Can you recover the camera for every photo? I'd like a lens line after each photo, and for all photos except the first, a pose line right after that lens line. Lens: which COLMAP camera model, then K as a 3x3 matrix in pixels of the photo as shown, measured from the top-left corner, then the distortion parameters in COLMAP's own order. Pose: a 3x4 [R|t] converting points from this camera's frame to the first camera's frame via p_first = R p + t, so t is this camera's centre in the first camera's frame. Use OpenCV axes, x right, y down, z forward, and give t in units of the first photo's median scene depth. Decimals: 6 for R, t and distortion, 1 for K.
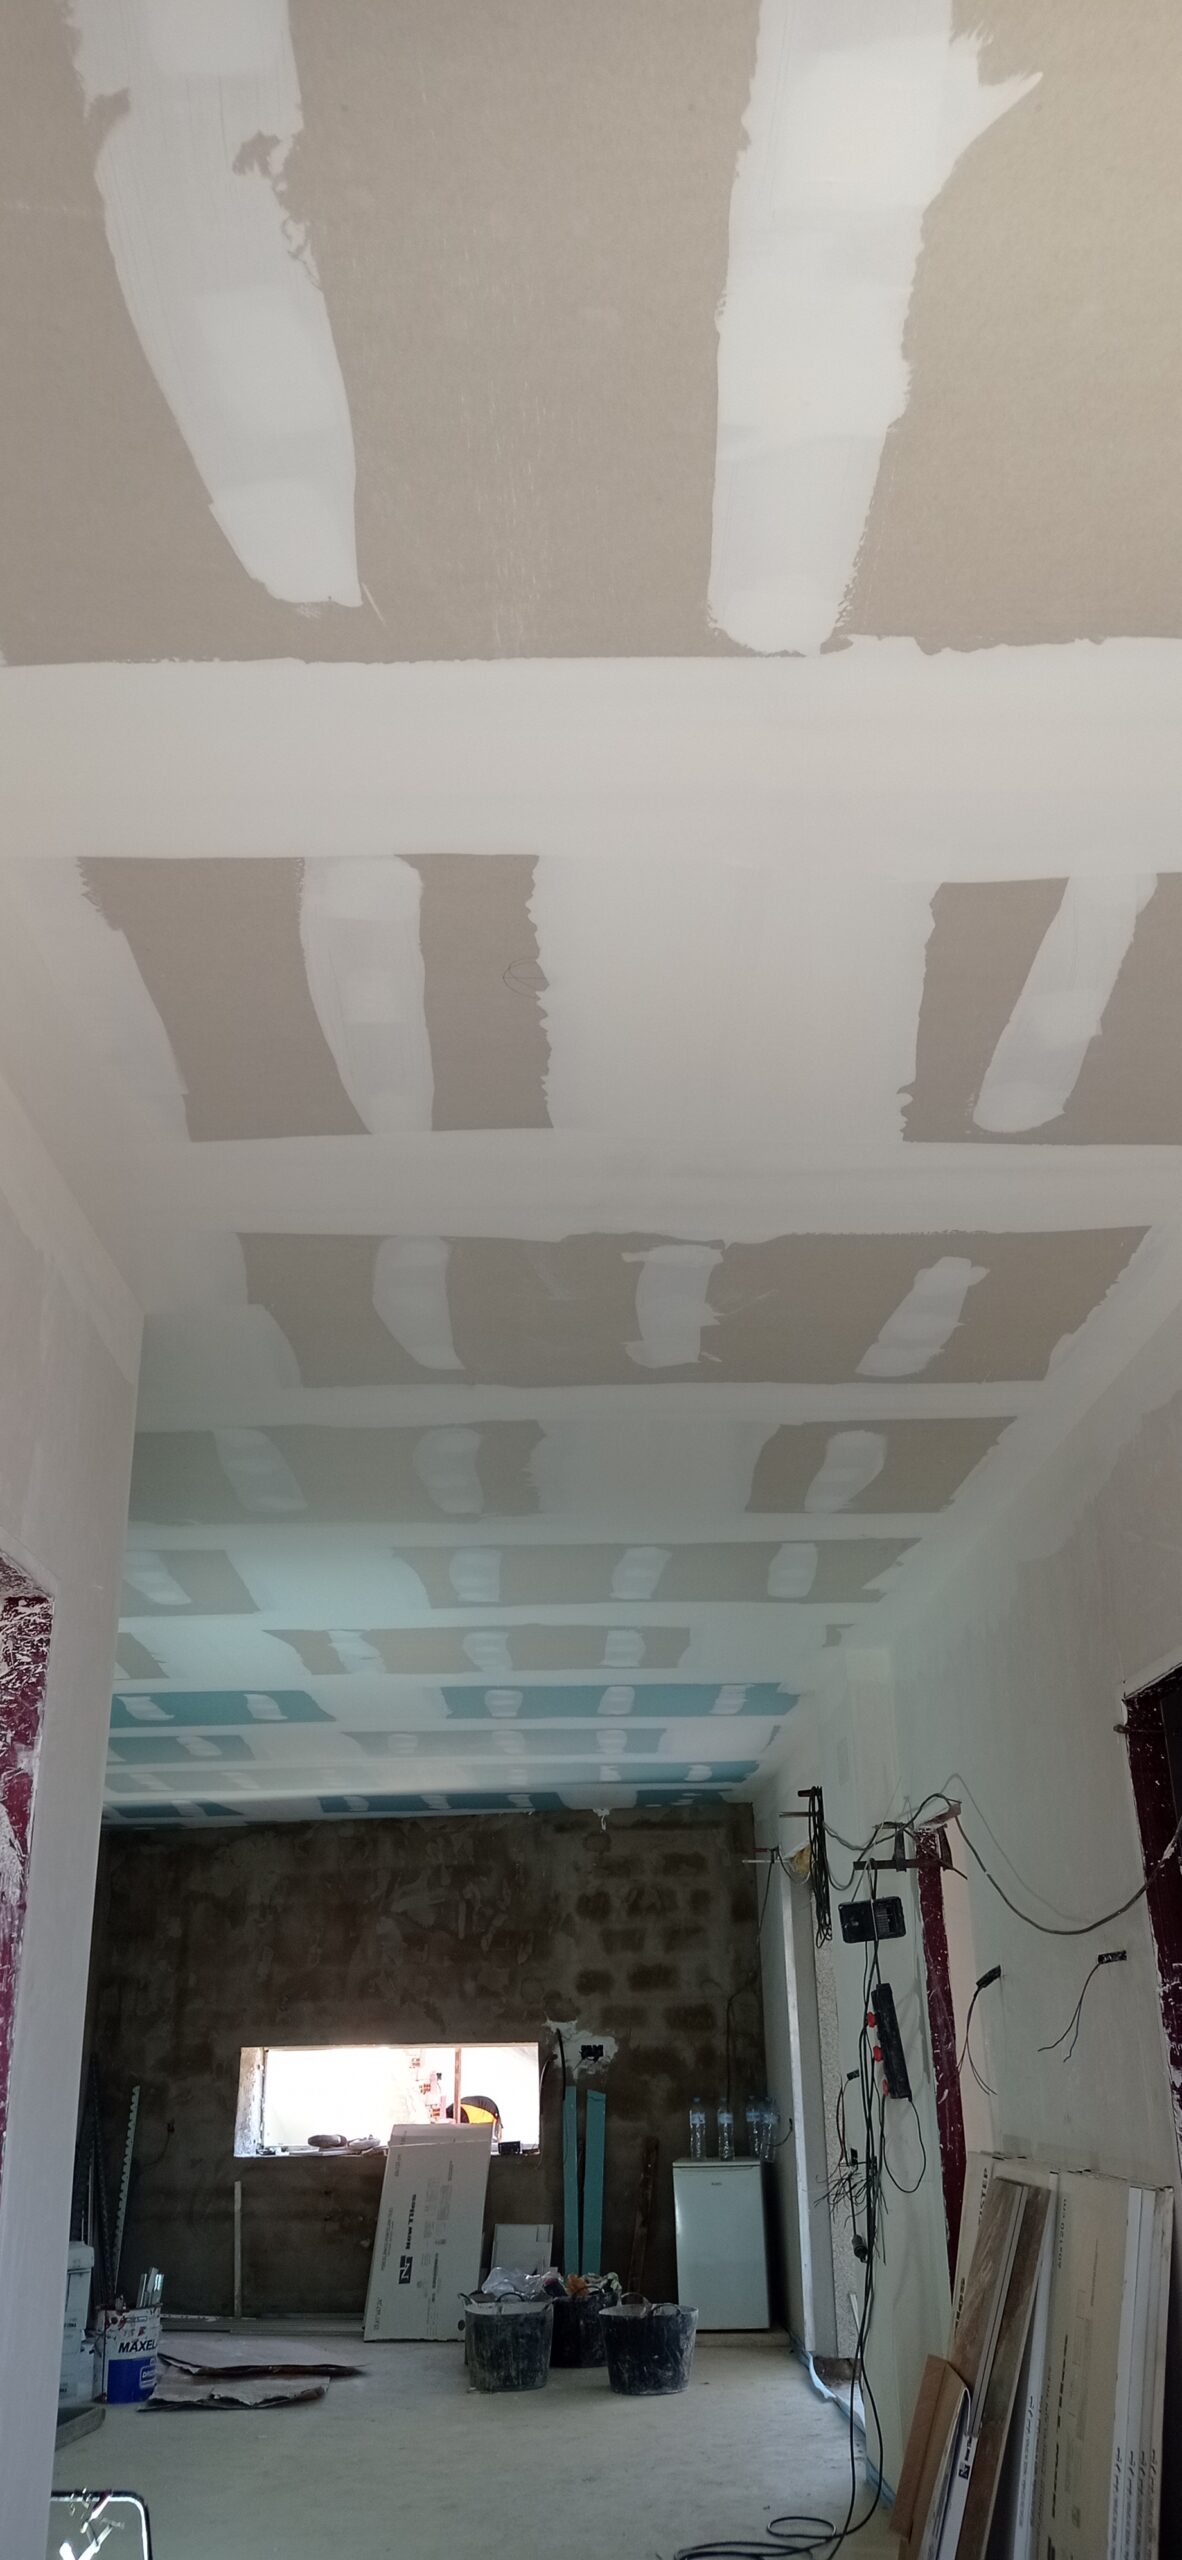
lens RADIAL K [[1903.2, 0, 591.0], [0, 1903.2, 1280.0], [0, 0, 1]] dist [0.151262, -0.265503]
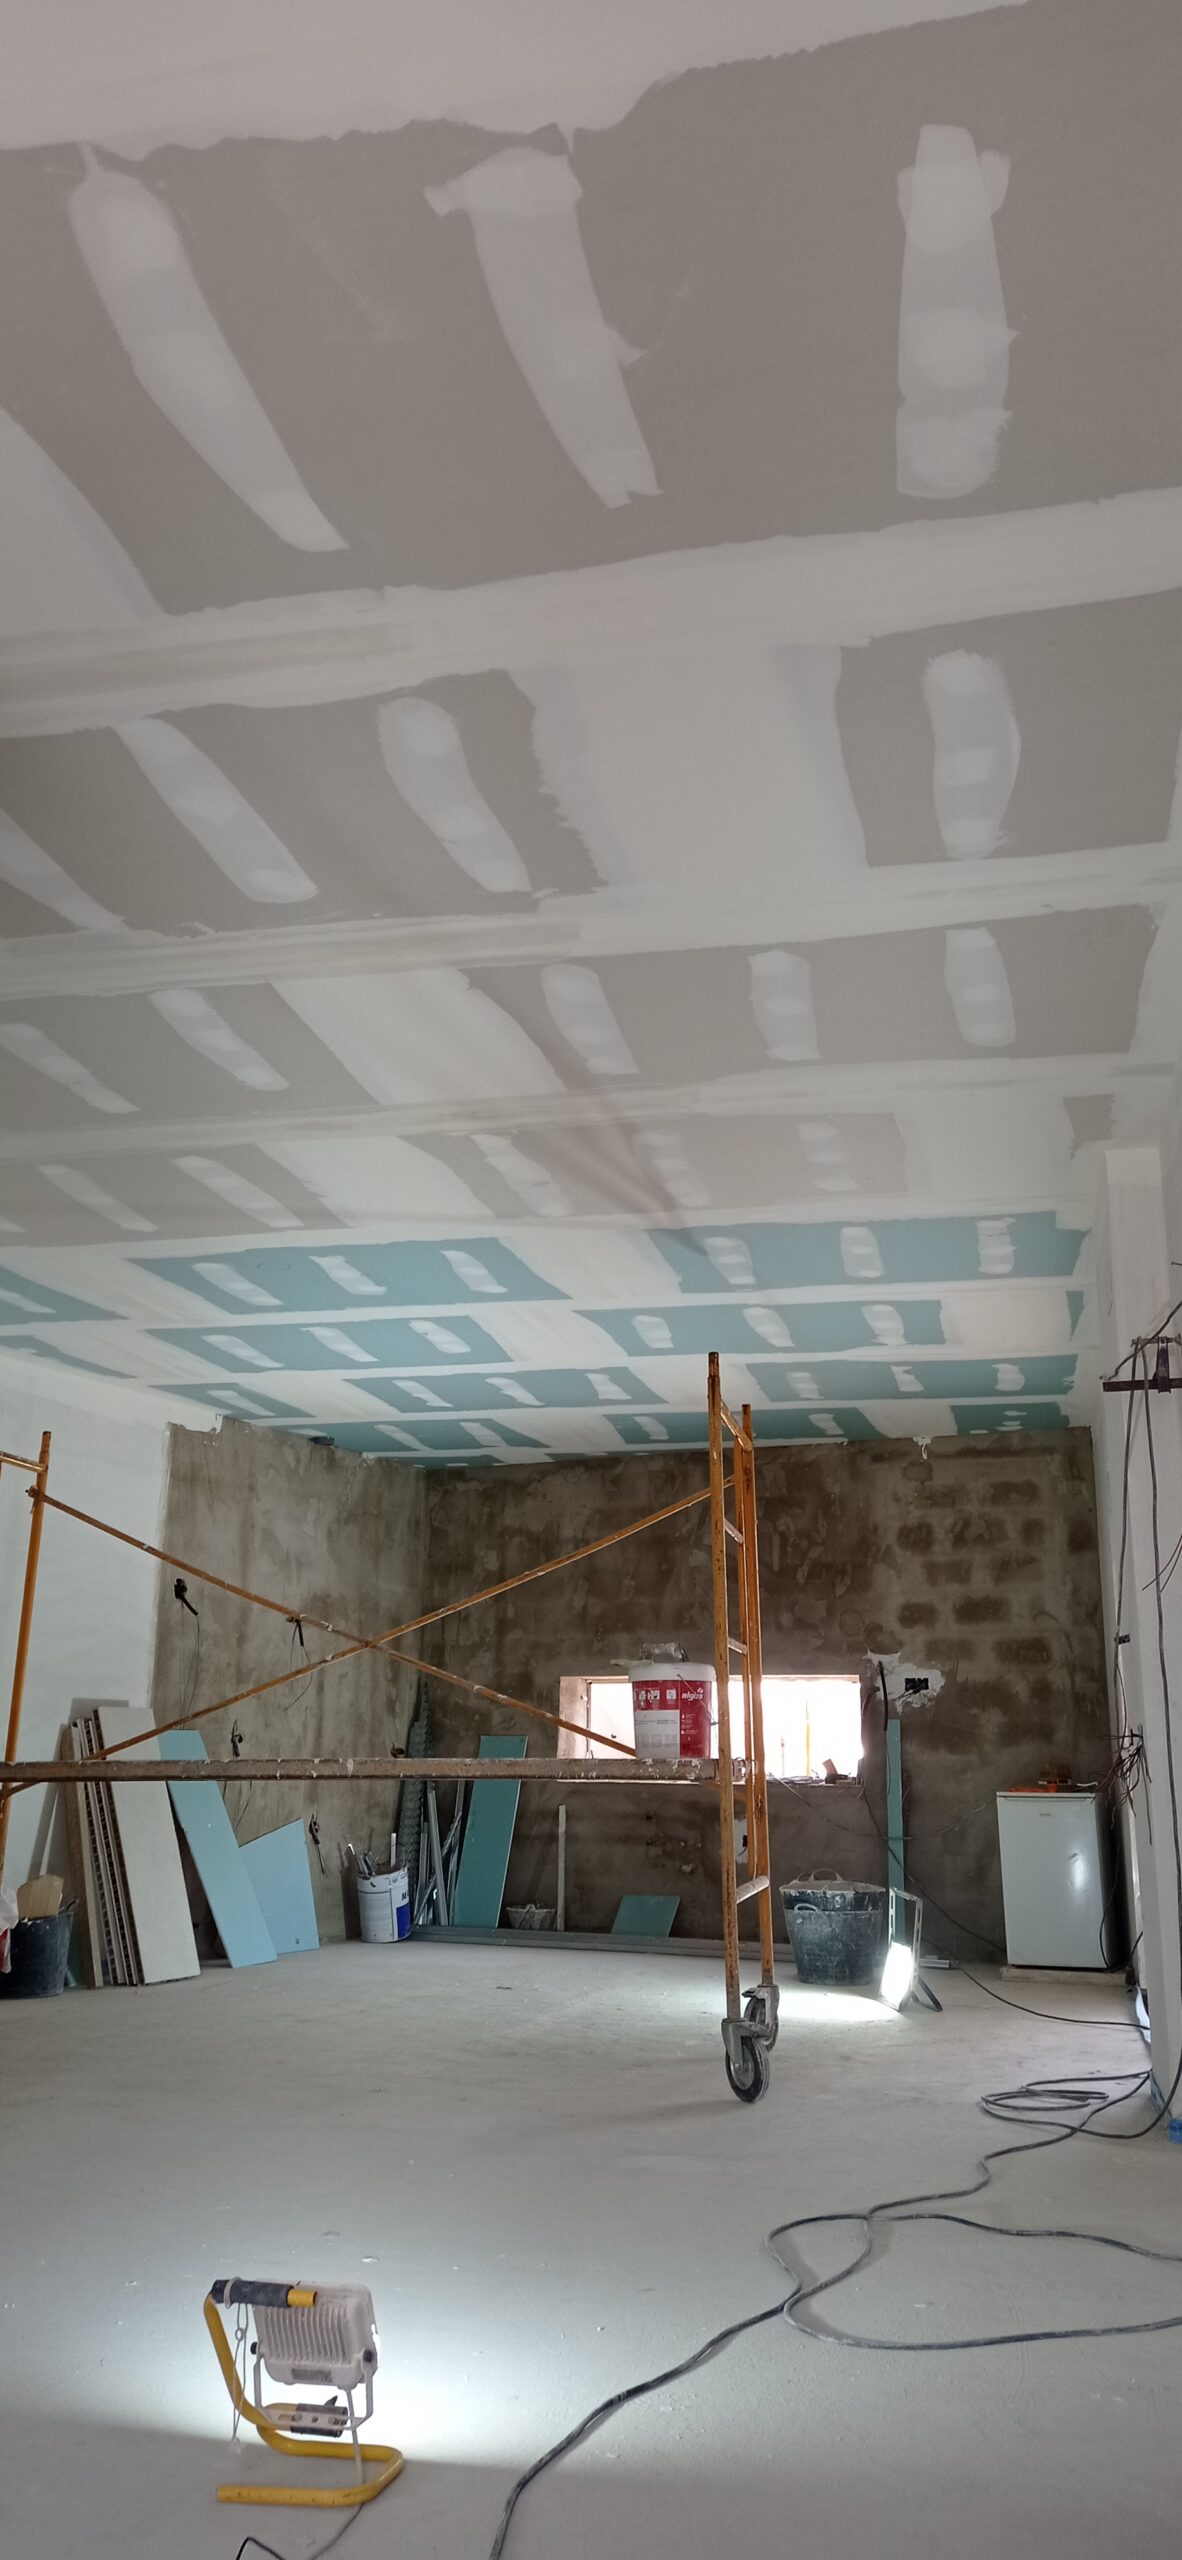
lens RADIAL K [[1877.7, 0, 583.1], [0, 1877.7, 1224.0], [0, 0, 1]] dist [-0.000868, -0.003978]
pose [[0.970622, -0.038490, -0.237510, 0.066155], [0.059604, 0.994818, 0.082362, 0.092050], [0.233109, -0.094099, 0.967887, 0.107133]]
